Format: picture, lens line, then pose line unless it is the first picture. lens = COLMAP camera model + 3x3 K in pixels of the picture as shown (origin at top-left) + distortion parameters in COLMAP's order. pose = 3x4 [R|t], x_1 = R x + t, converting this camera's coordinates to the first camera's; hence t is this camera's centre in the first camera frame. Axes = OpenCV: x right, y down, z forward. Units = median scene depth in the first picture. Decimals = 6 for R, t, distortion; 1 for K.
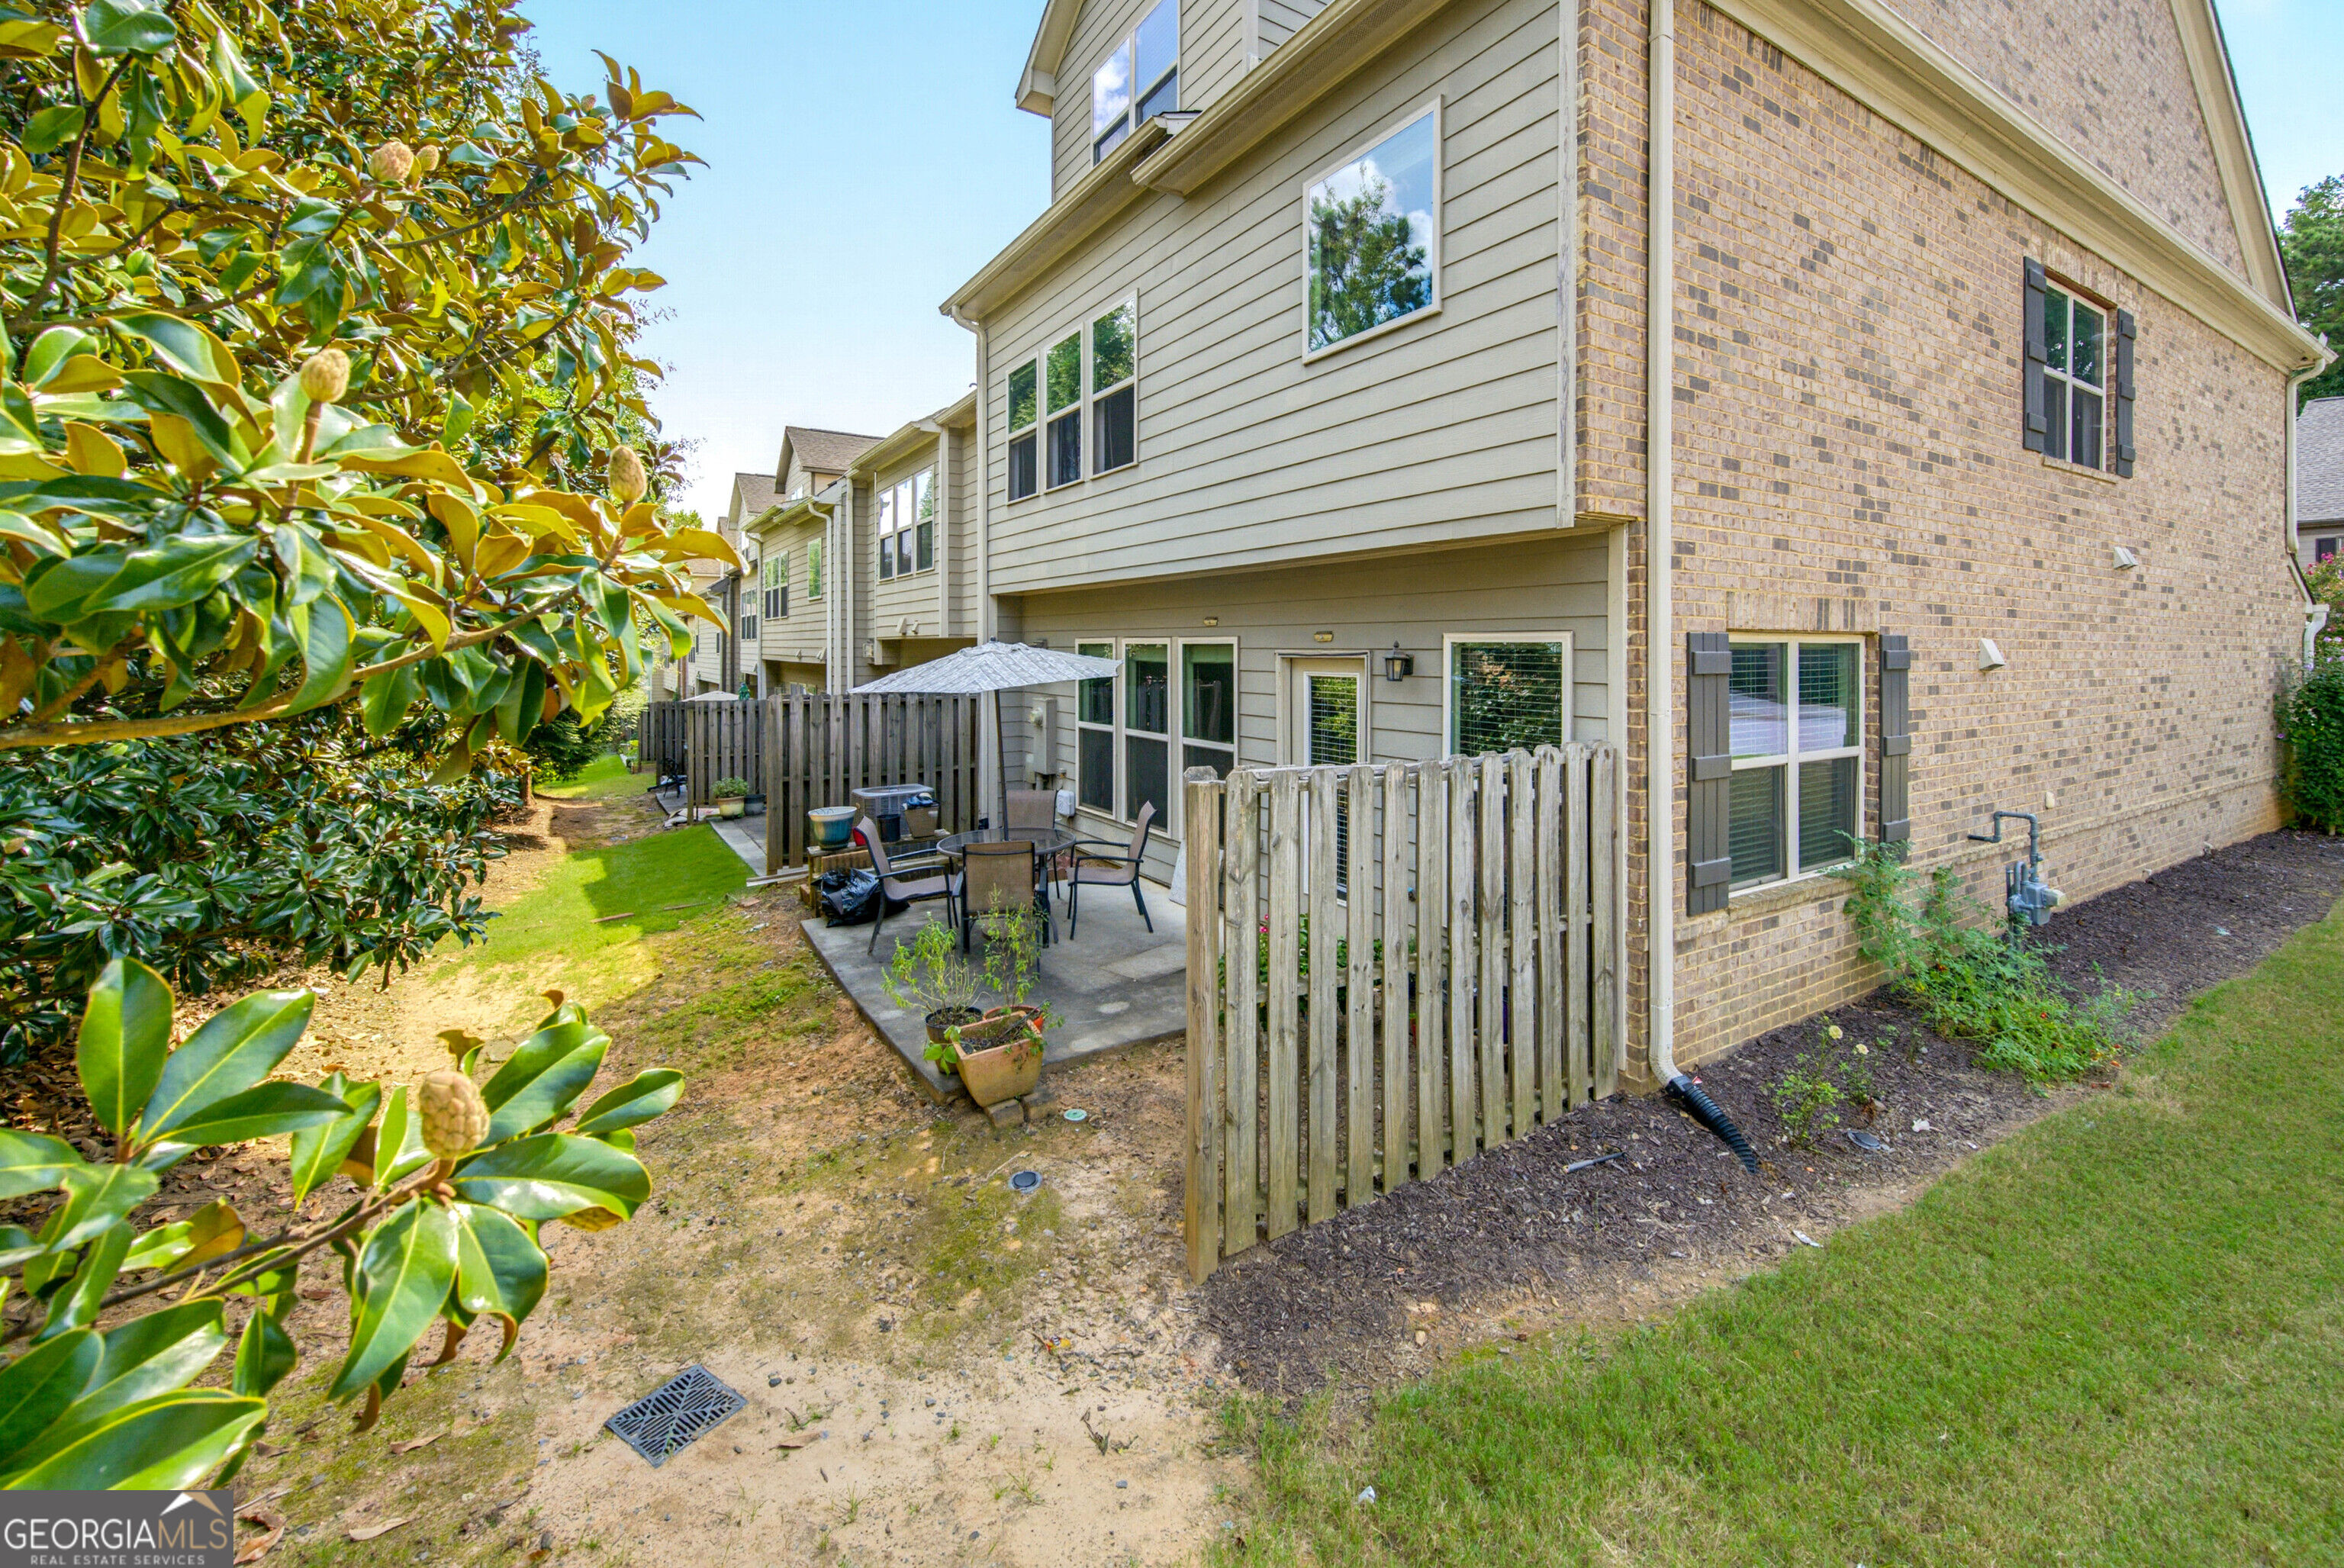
lens RADIAL K [[964.4, 0, 1166.9], [0, 964.4, 653.0], [0, 0, 1]] dist [0.000411, 0.000143]
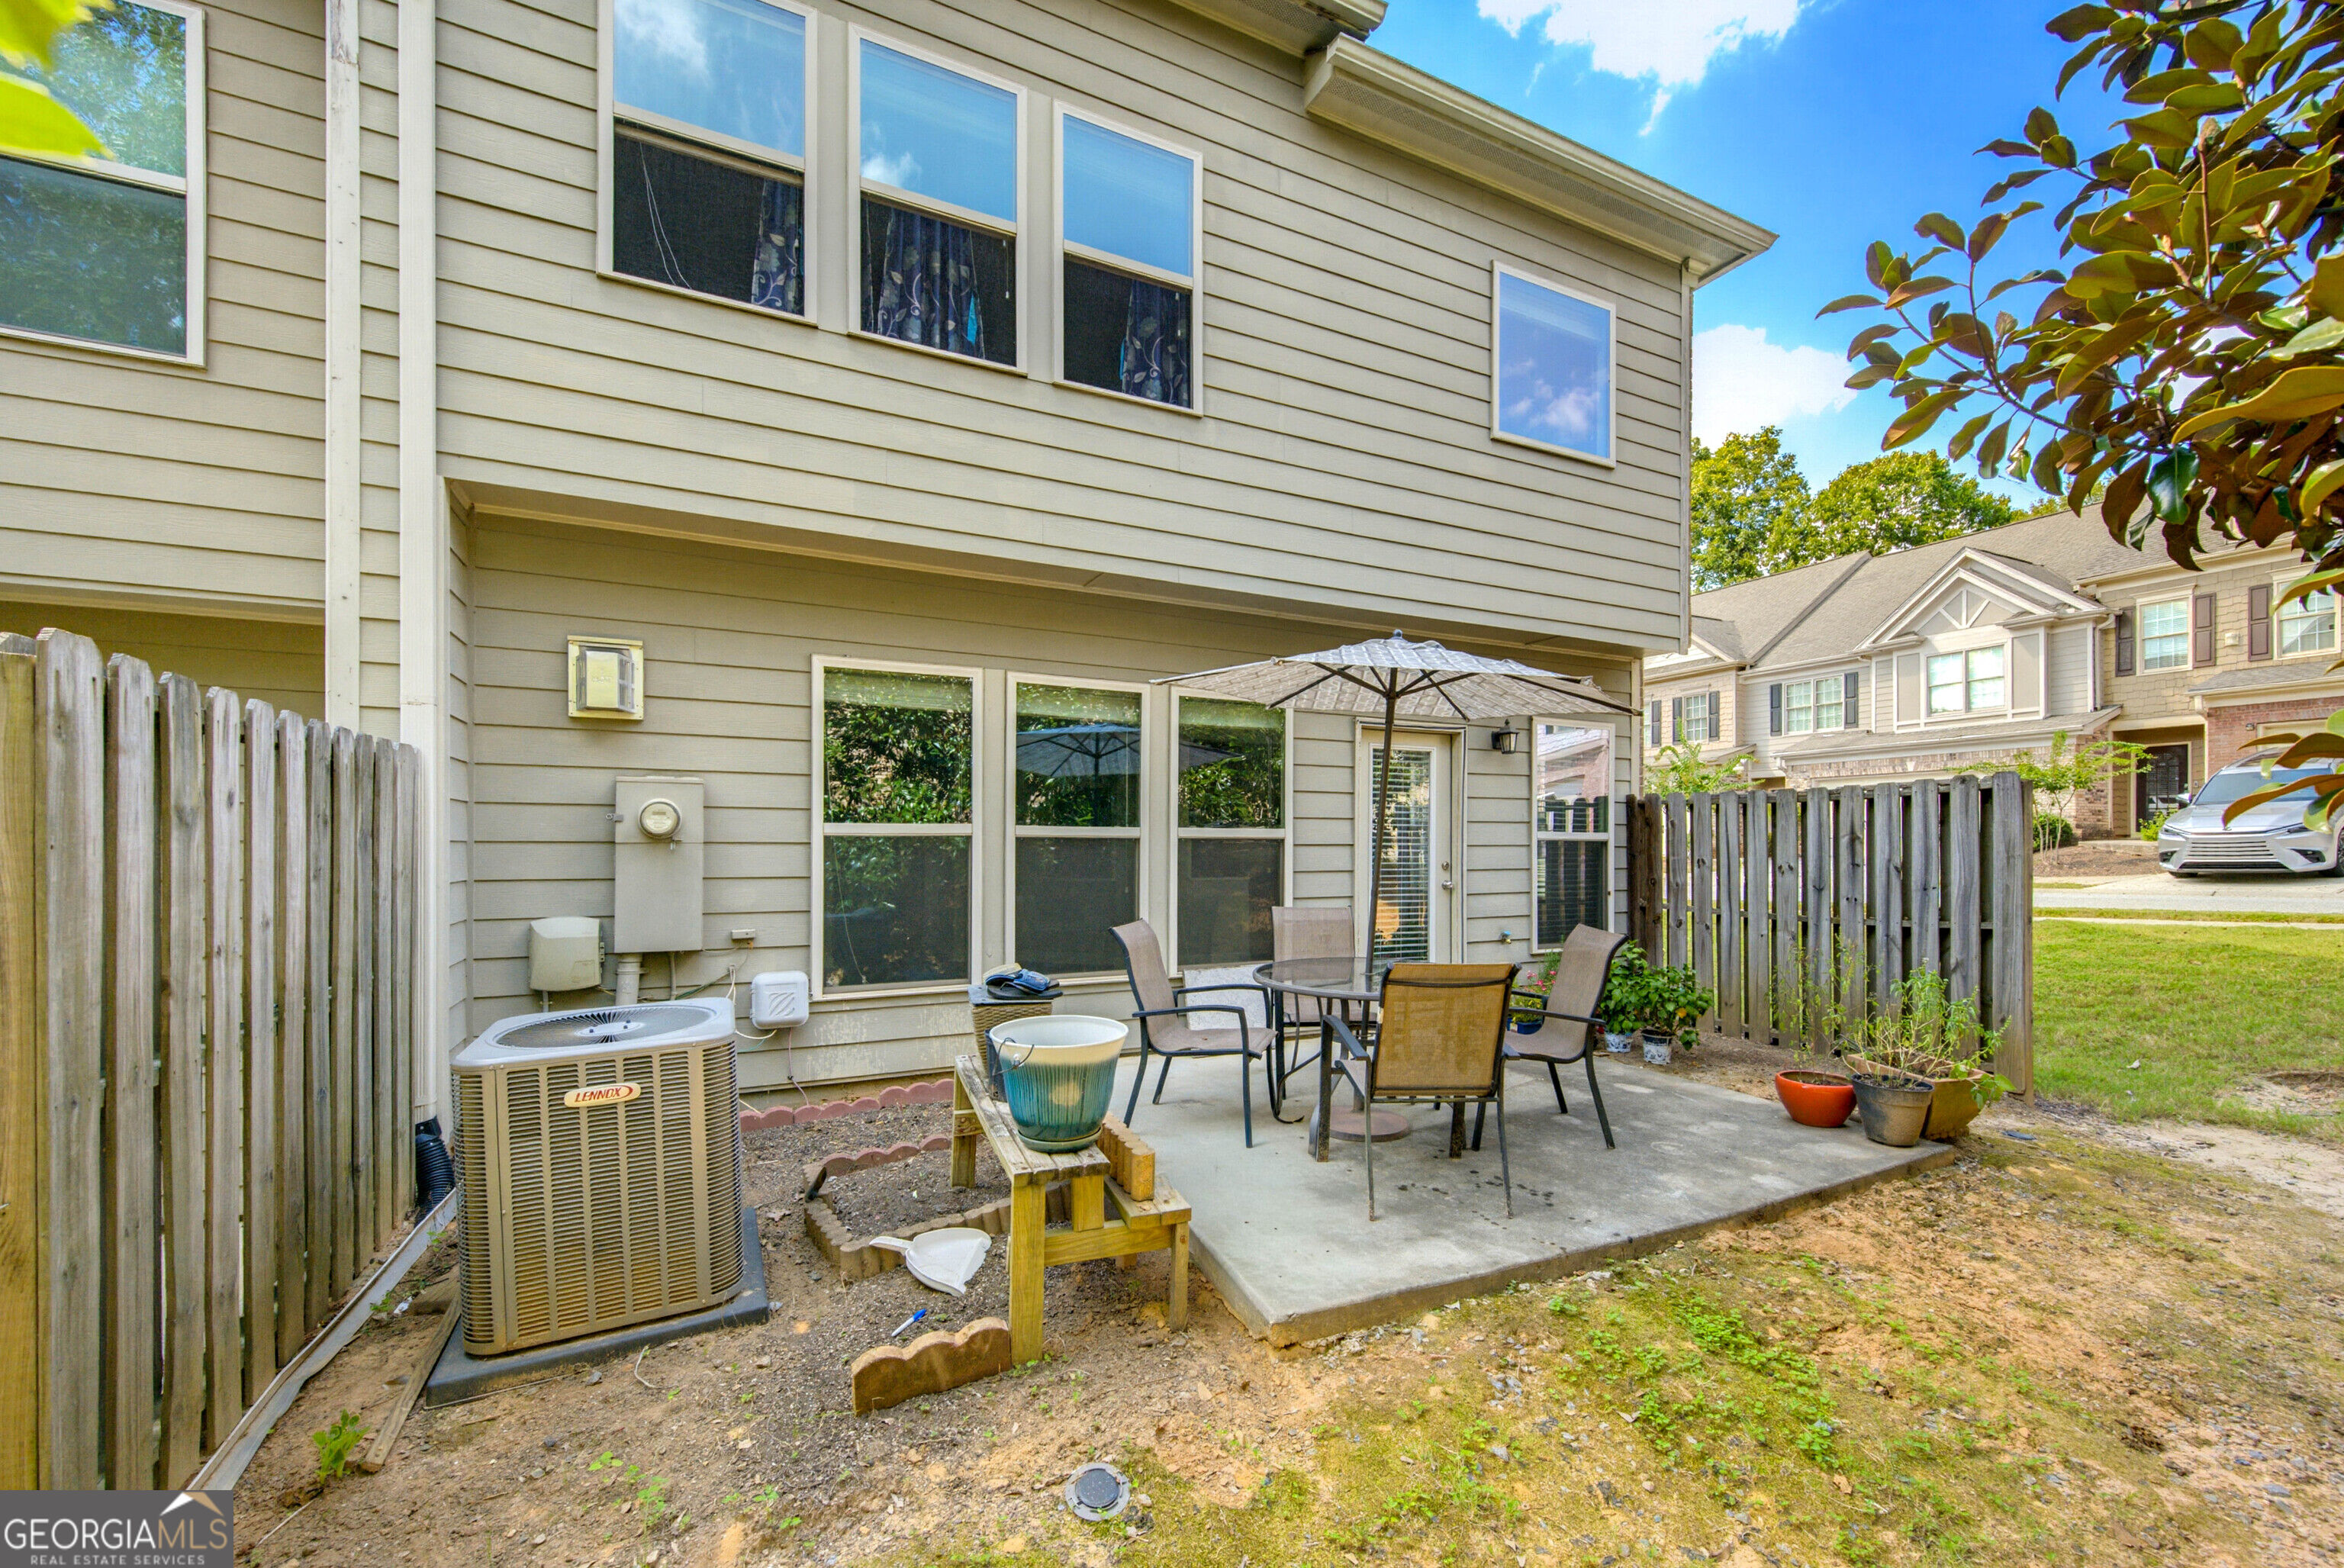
lens RADIAL K [[964.4, 0, 1151.9], [0, 964.4, 850.0], [0, 0, 1]] dist [0.000411, 0.000143]
pose [[0.092330, 0.005804, 0.995712, -0.664524], [0.007278, 0.999952, -0.006504, 0.104546], [-0.995702, 0.007847, 0.092283, 0.926591]]
